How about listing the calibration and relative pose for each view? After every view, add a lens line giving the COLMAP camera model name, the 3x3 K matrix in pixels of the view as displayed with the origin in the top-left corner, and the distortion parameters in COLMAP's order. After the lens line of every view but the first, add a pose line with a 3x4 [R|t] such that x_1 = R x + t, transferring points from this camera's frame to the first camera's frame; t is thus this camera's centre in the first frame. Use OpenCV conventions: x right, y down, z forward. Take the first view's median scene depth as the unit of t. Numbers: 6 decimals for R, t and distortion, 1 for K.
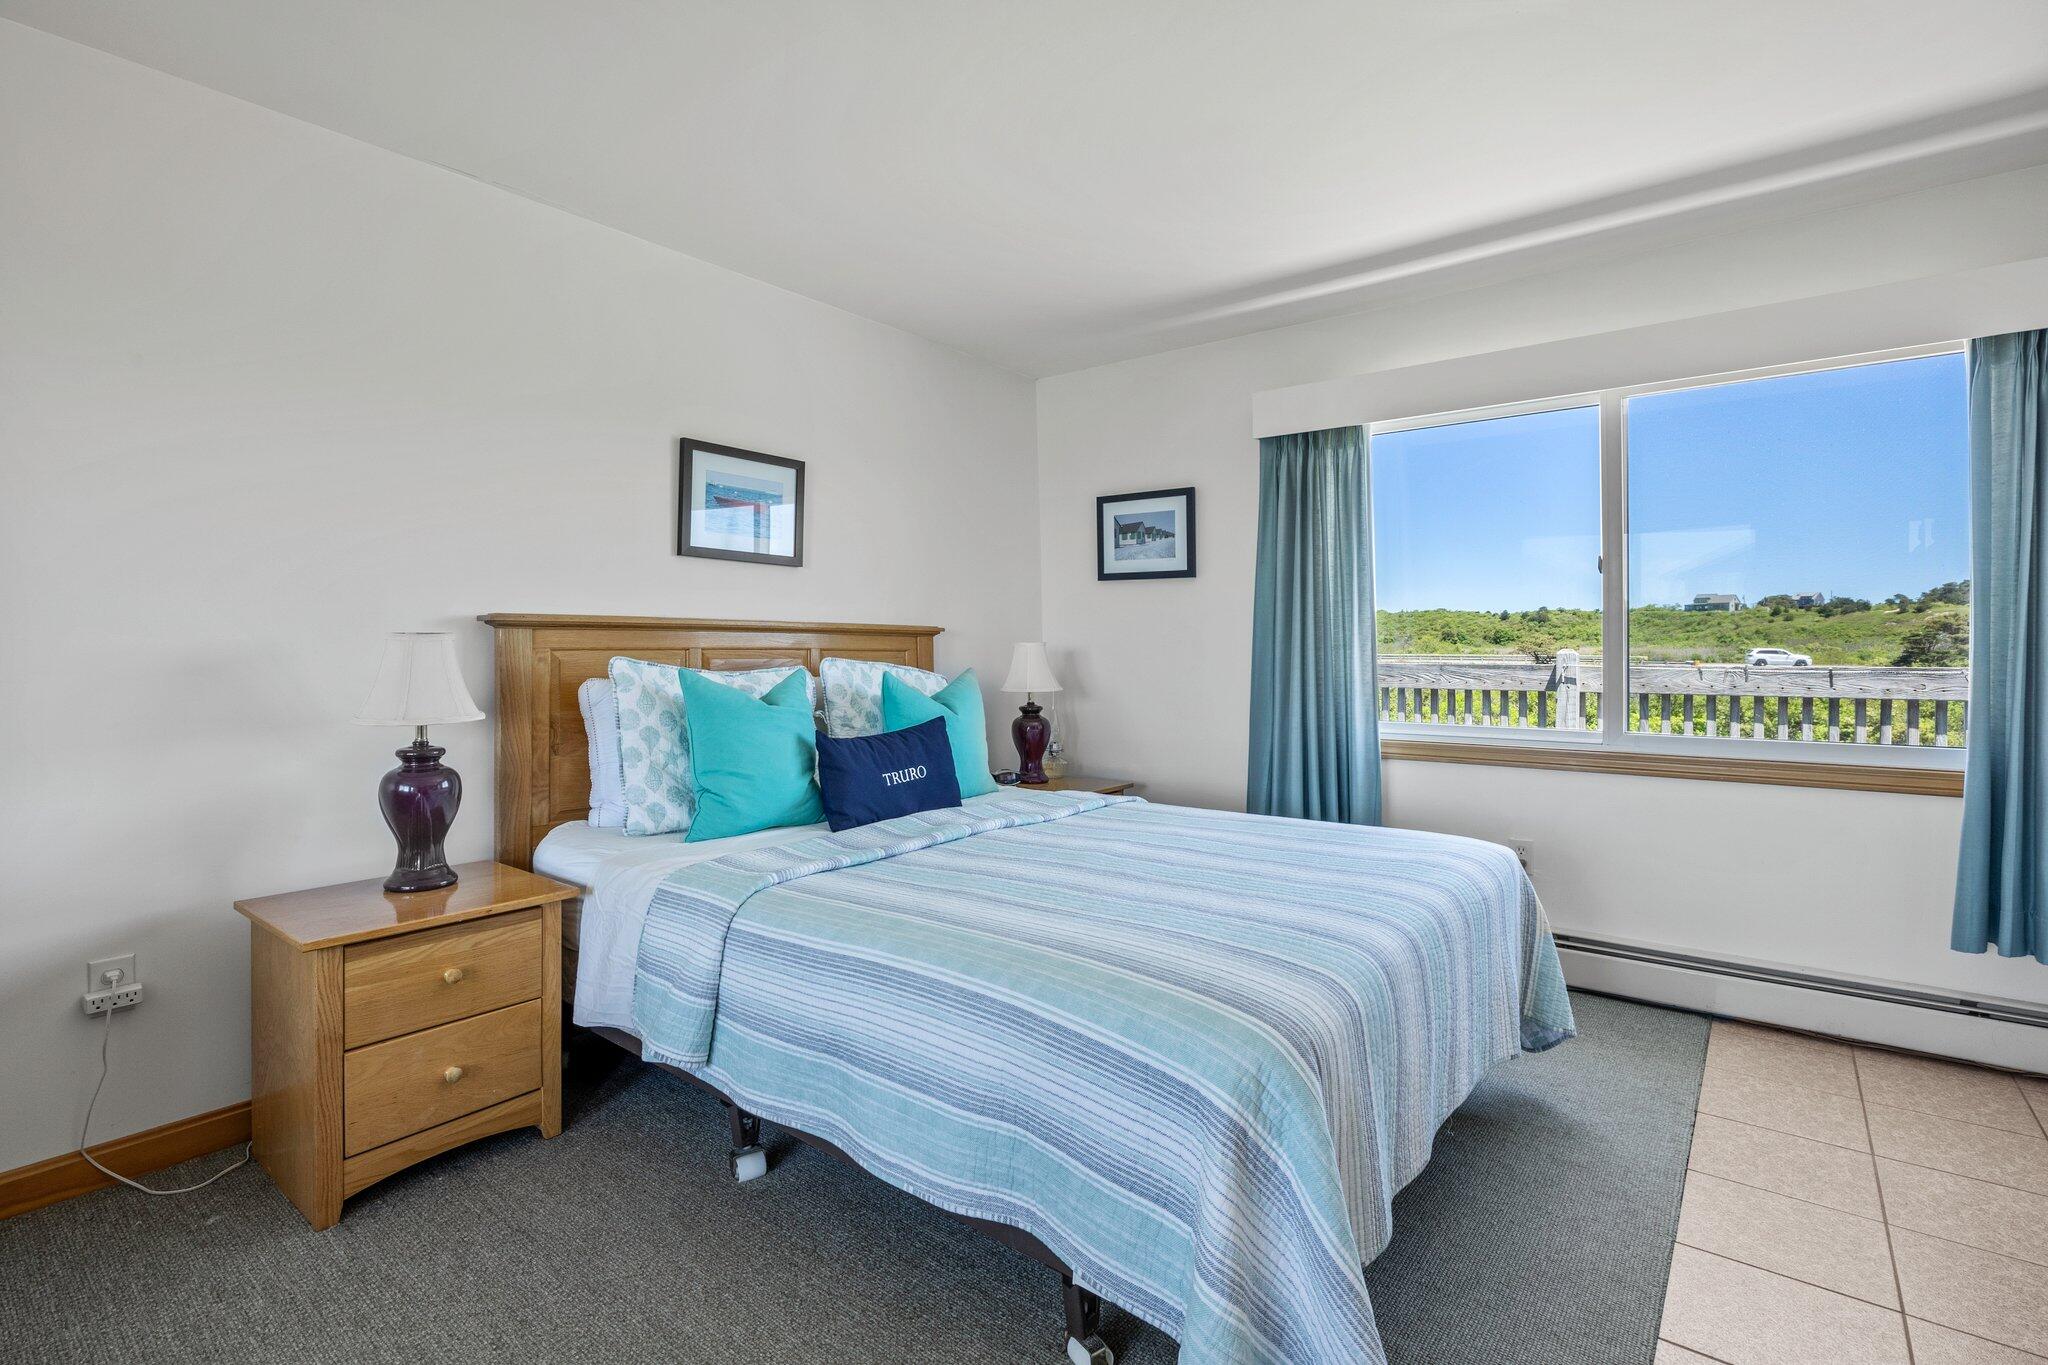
lens RADIAL K [[956.4, 0, 1026.6], [0, 956.4, 639.1], [0, 0, 1]] dist [-0.019864, -0.000089]
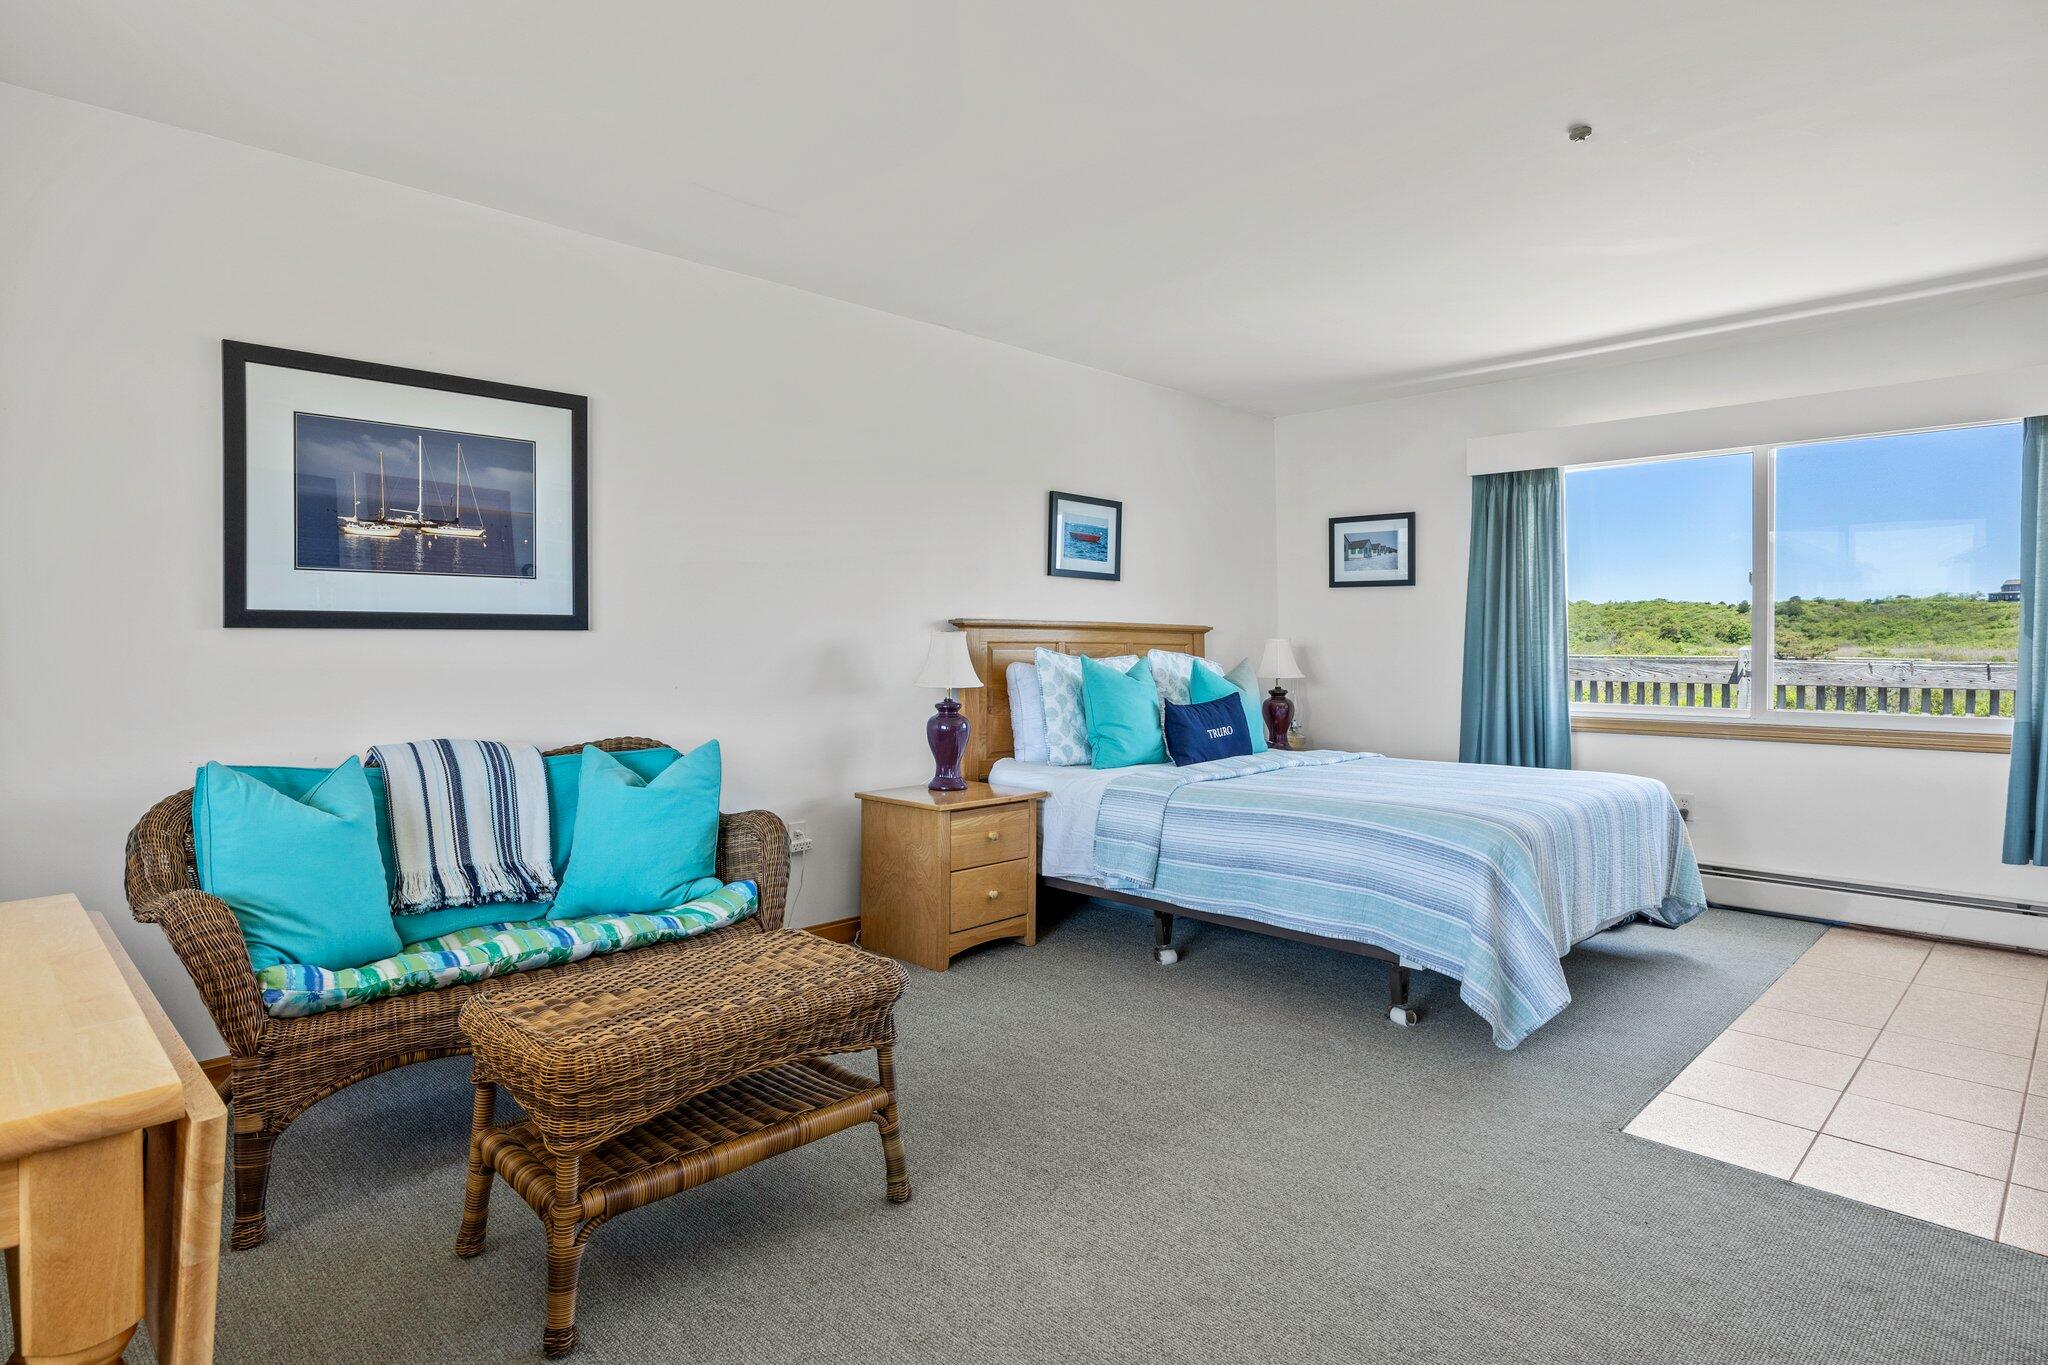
lens RADIAL K [[1084.1, 0, 1064.4], [0, 1084.1, 649.4], [0, 0, 1]] dist [0.000937, 0.000855]
pose [[0.996028, 0.003420, -0.088979, -0.206681], [-0.002252, 0.999910, 0.013220, -0.000543], [0.089017, -0.012967, 0.995946, -0.596775]]
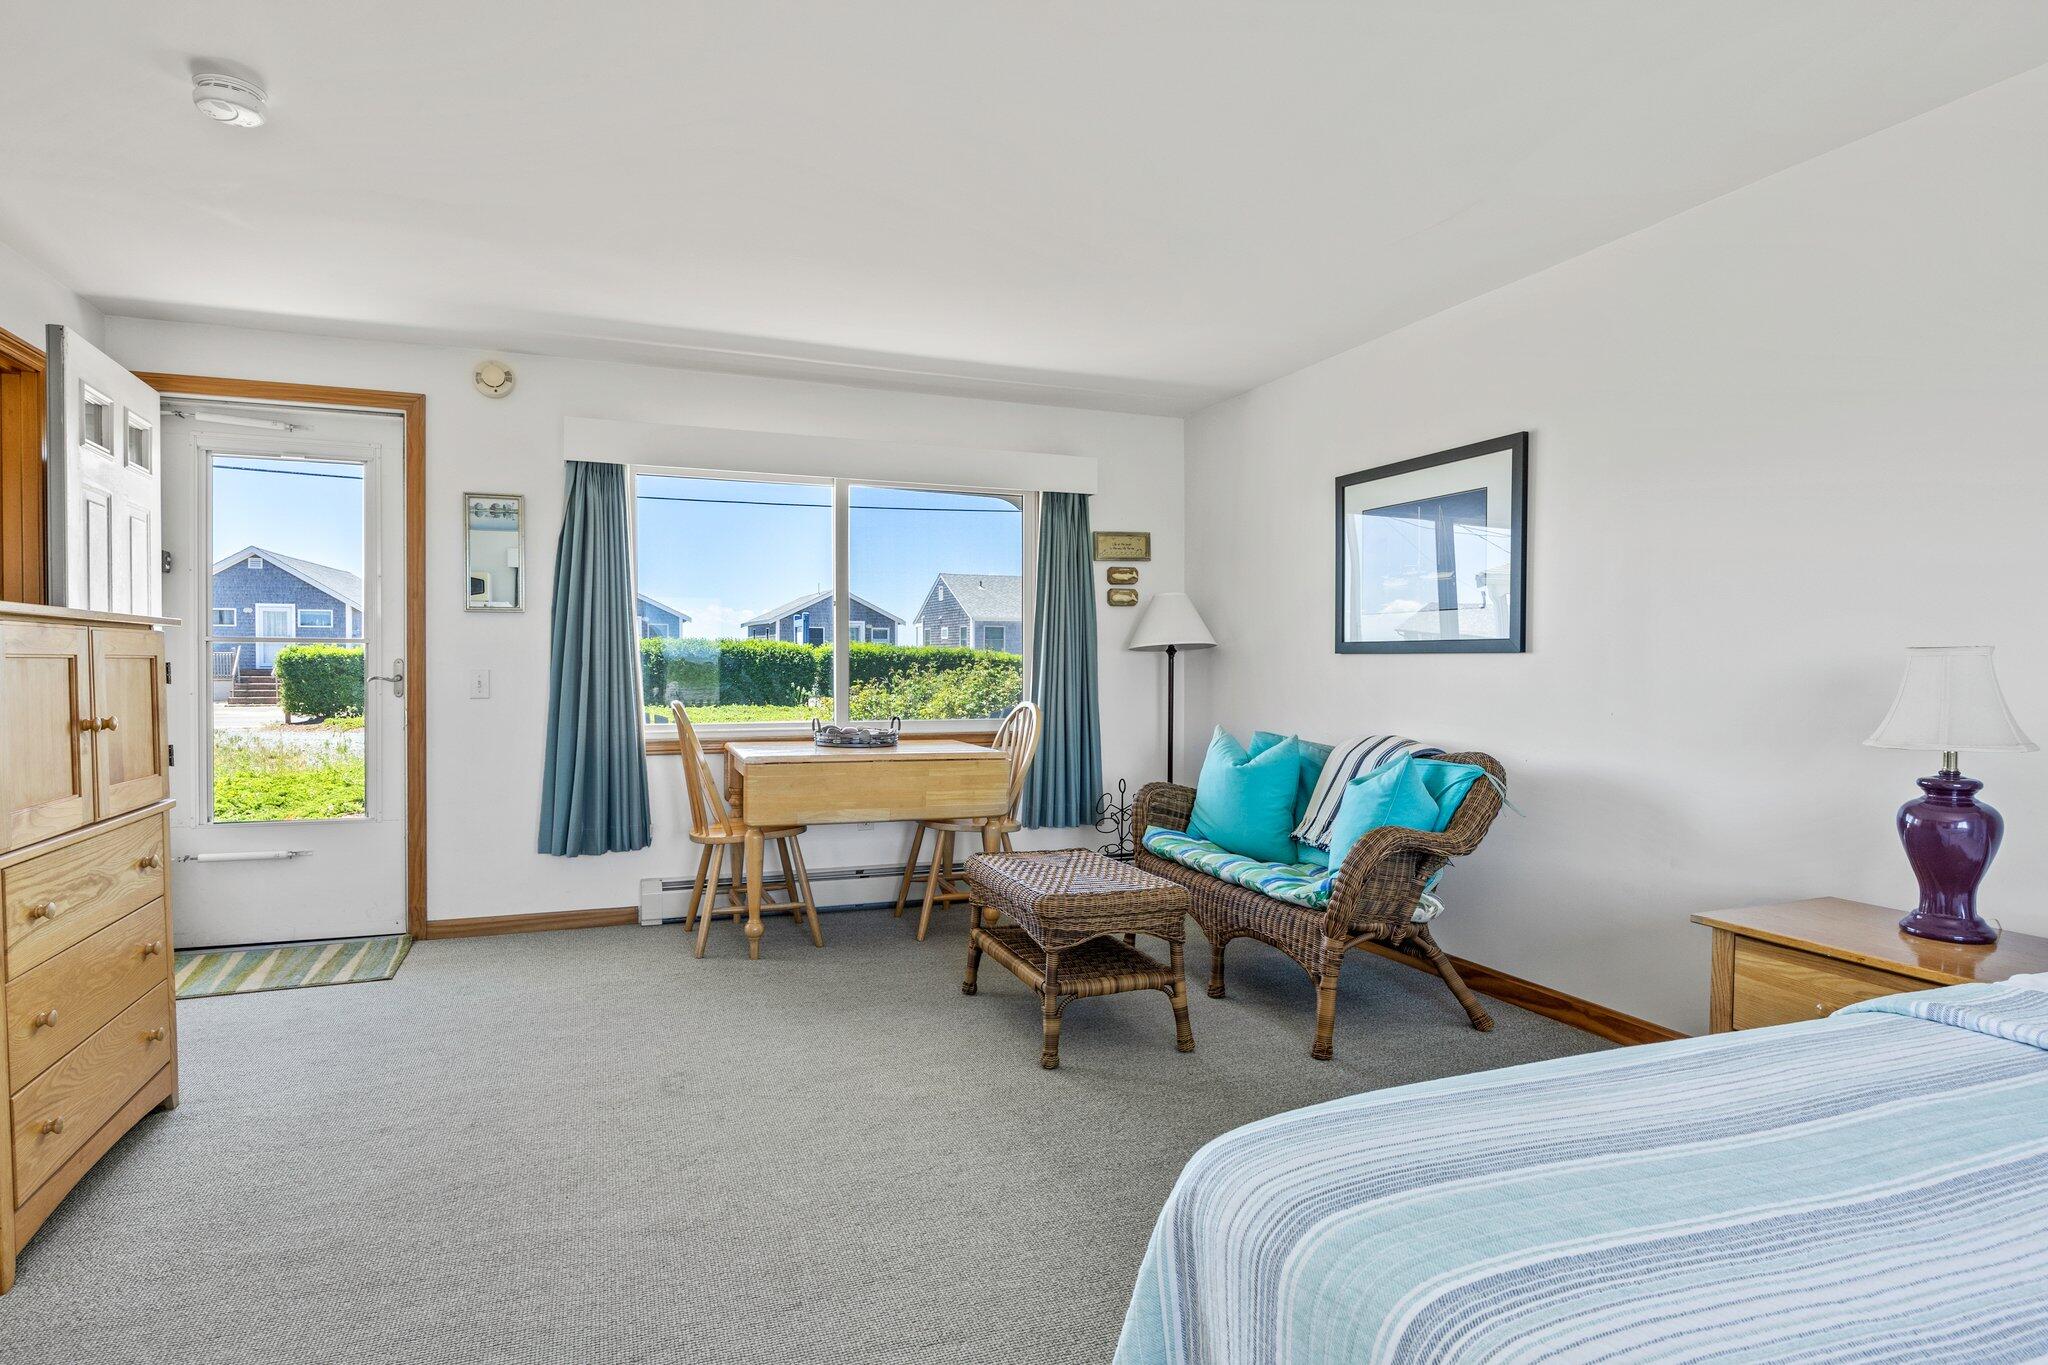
lens RADIAL K [[1080.5, 0, 1024.0], [0, 1080.5, 682.5], [0, 0, 1]] dist [-0.024896, 0.000219]
pose [[-0.494993, 0.019598, -0.868676, 0.465077], [0.001586, 0.999764, 0.021652, 0.001812], [0.868896, 0.009340, -0.494907, 0.535631]]
